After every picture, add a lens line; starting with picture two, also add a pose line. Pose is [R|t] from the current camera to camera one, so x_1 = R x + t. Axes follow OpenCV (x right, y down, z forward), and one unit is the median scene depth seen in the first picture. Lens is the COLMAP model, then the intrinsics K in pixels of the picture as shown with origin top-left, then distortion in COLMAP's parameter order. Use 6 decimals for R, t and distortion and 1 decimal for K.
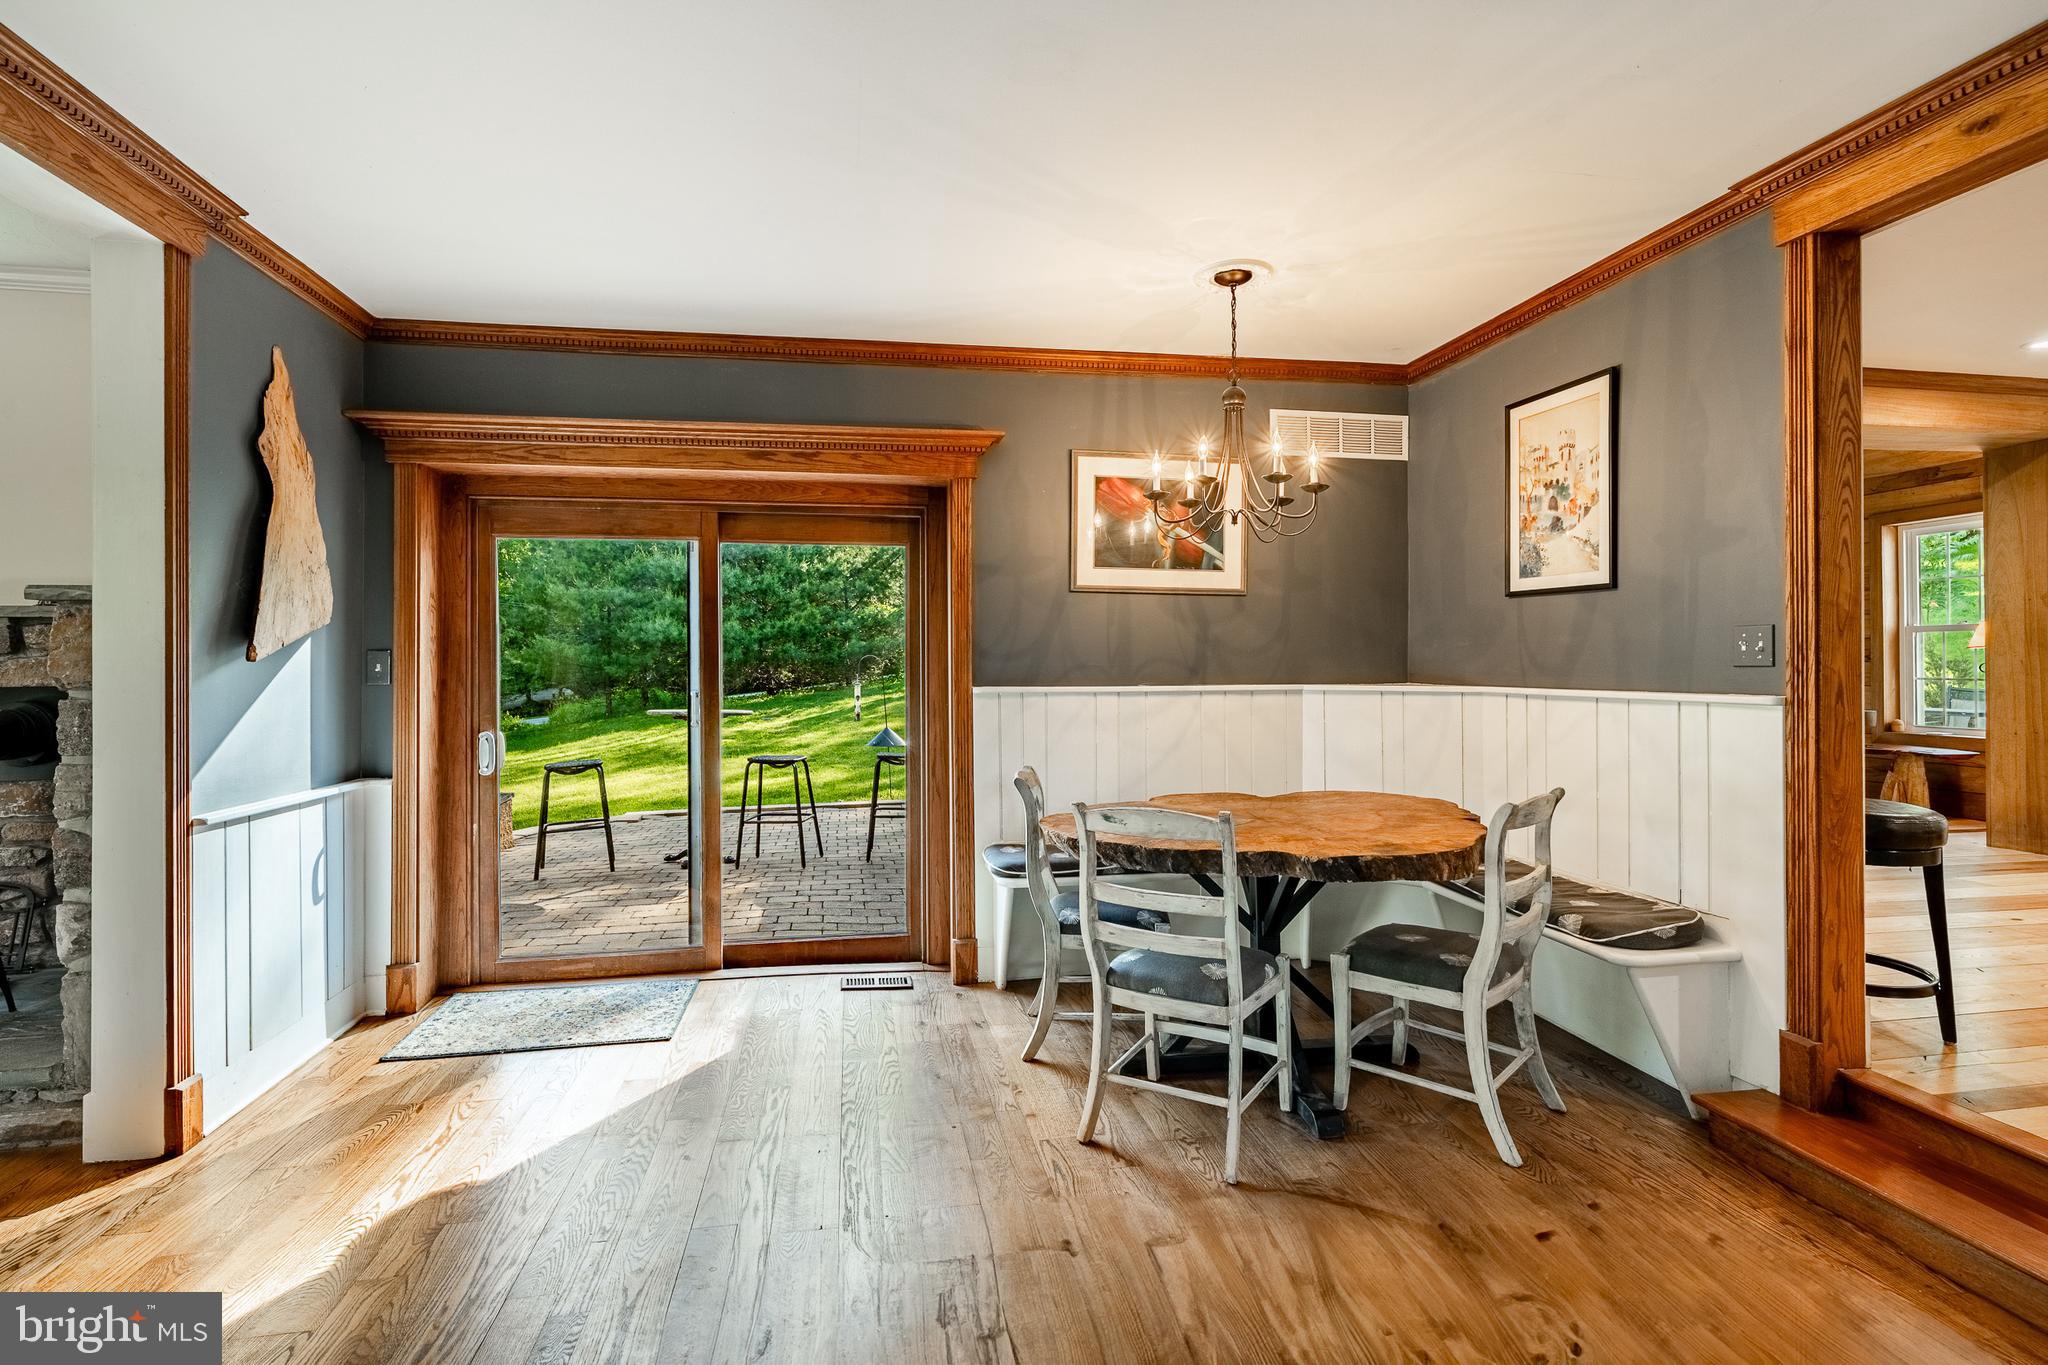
lens RADIAL K [[965.6, 0, 1016.2], [0, 965.6, 663.4], [0, 0, 1]] dist [0.003145, 0.000329]
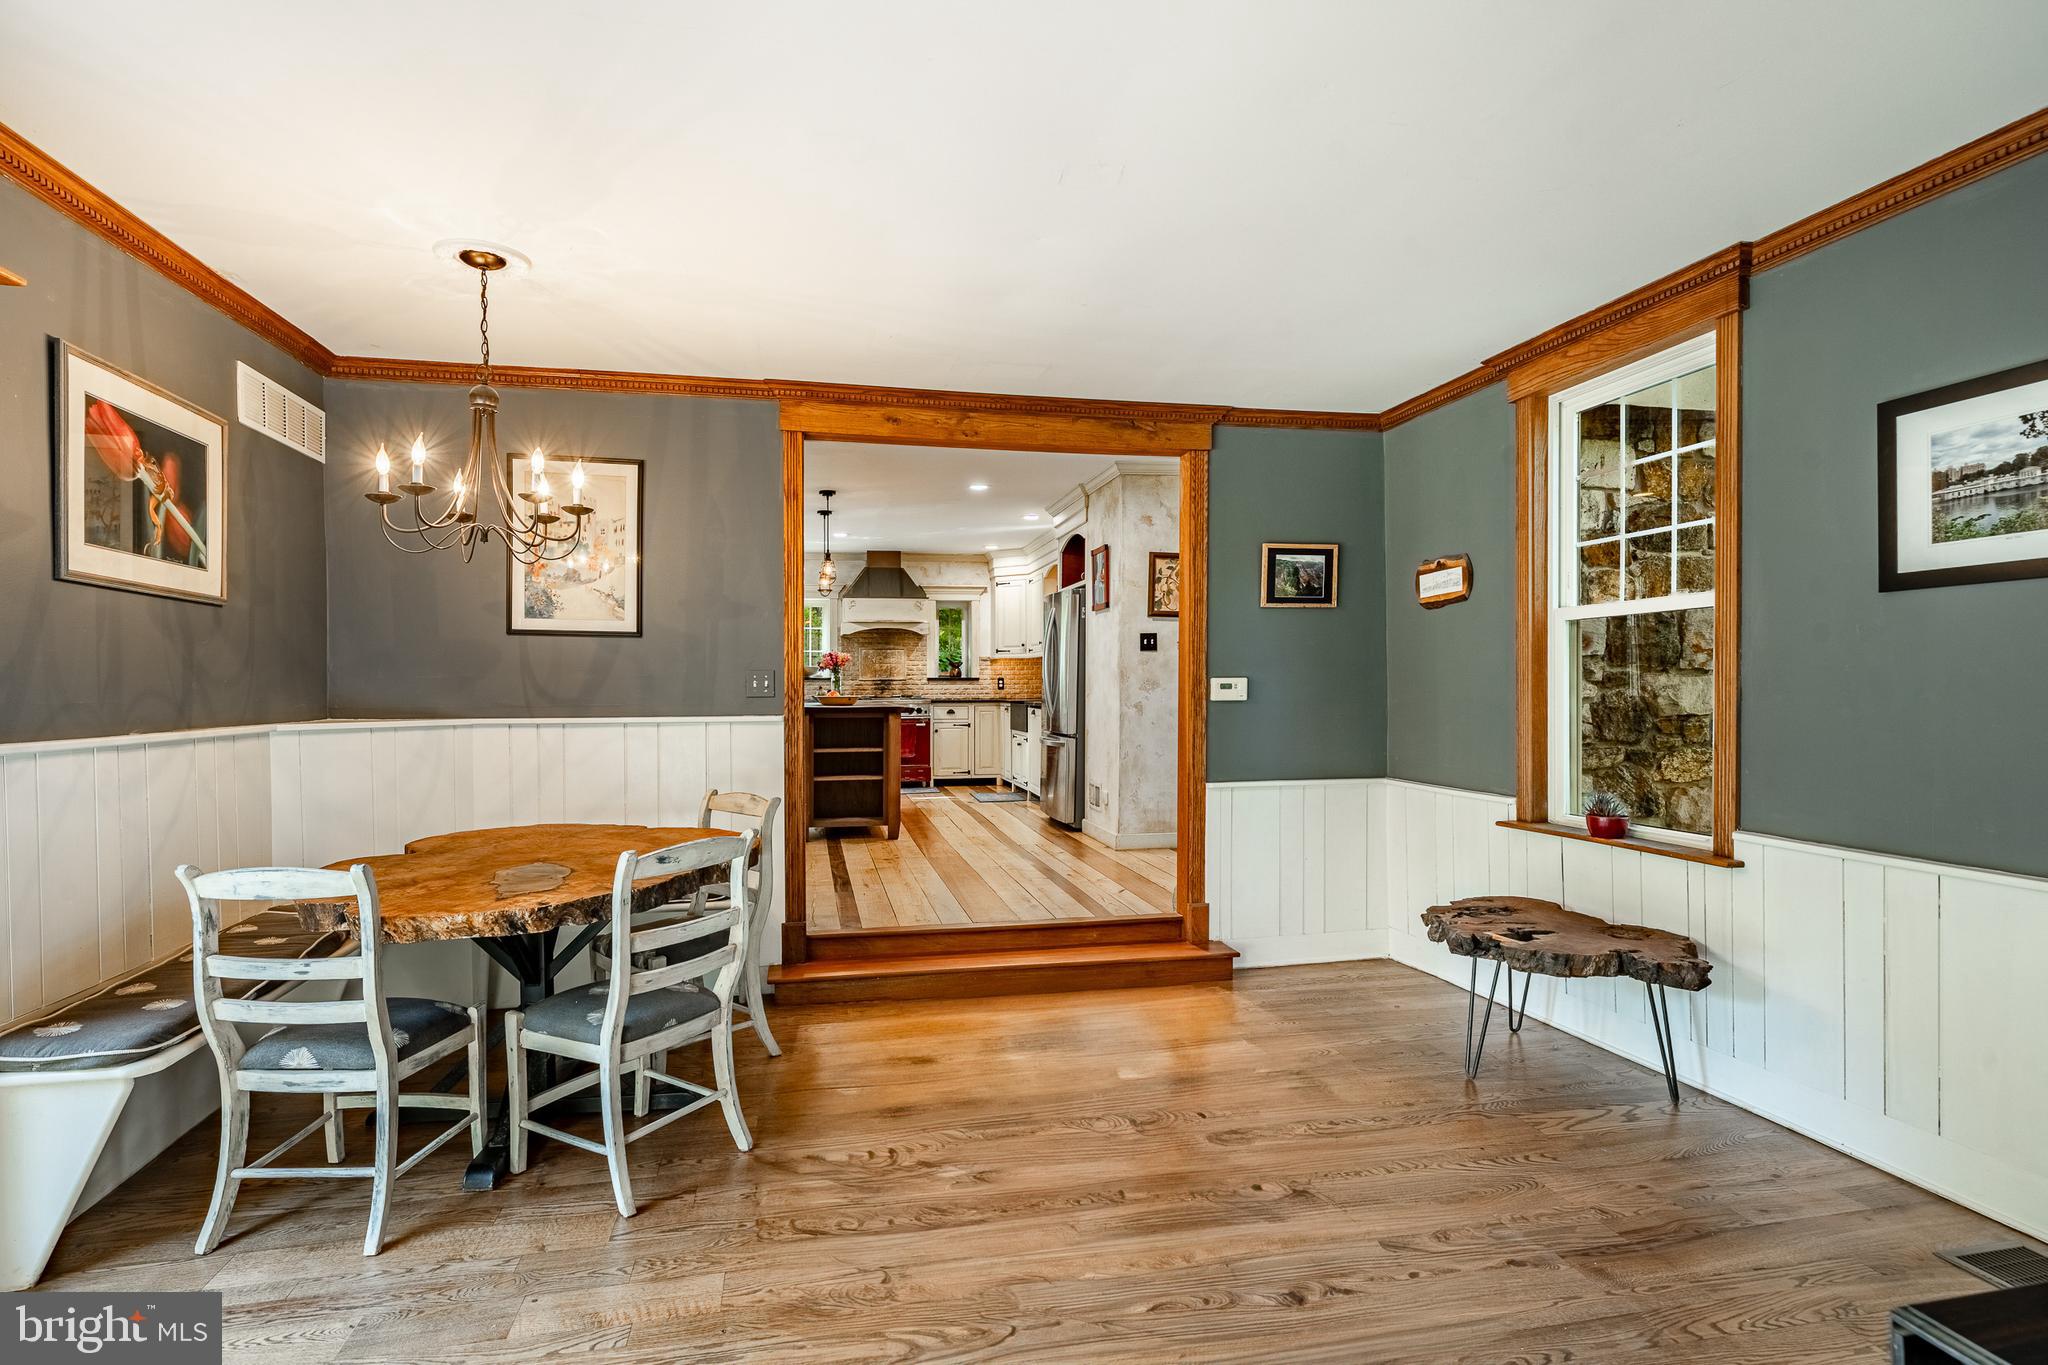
lens RADIAL K [[1033.6, 0, 1002.8], [0, 1033.6, 685.9], [0, 0, 1]] dist [0.003750, 0.000510]
pose [[-0.019017, 0.001515, 0.999818, -0.587987], [0.000459, 0.999999, -0.001507, -0.008716], [-0.999819, 0.000431, -0.019018, 0.443776]]
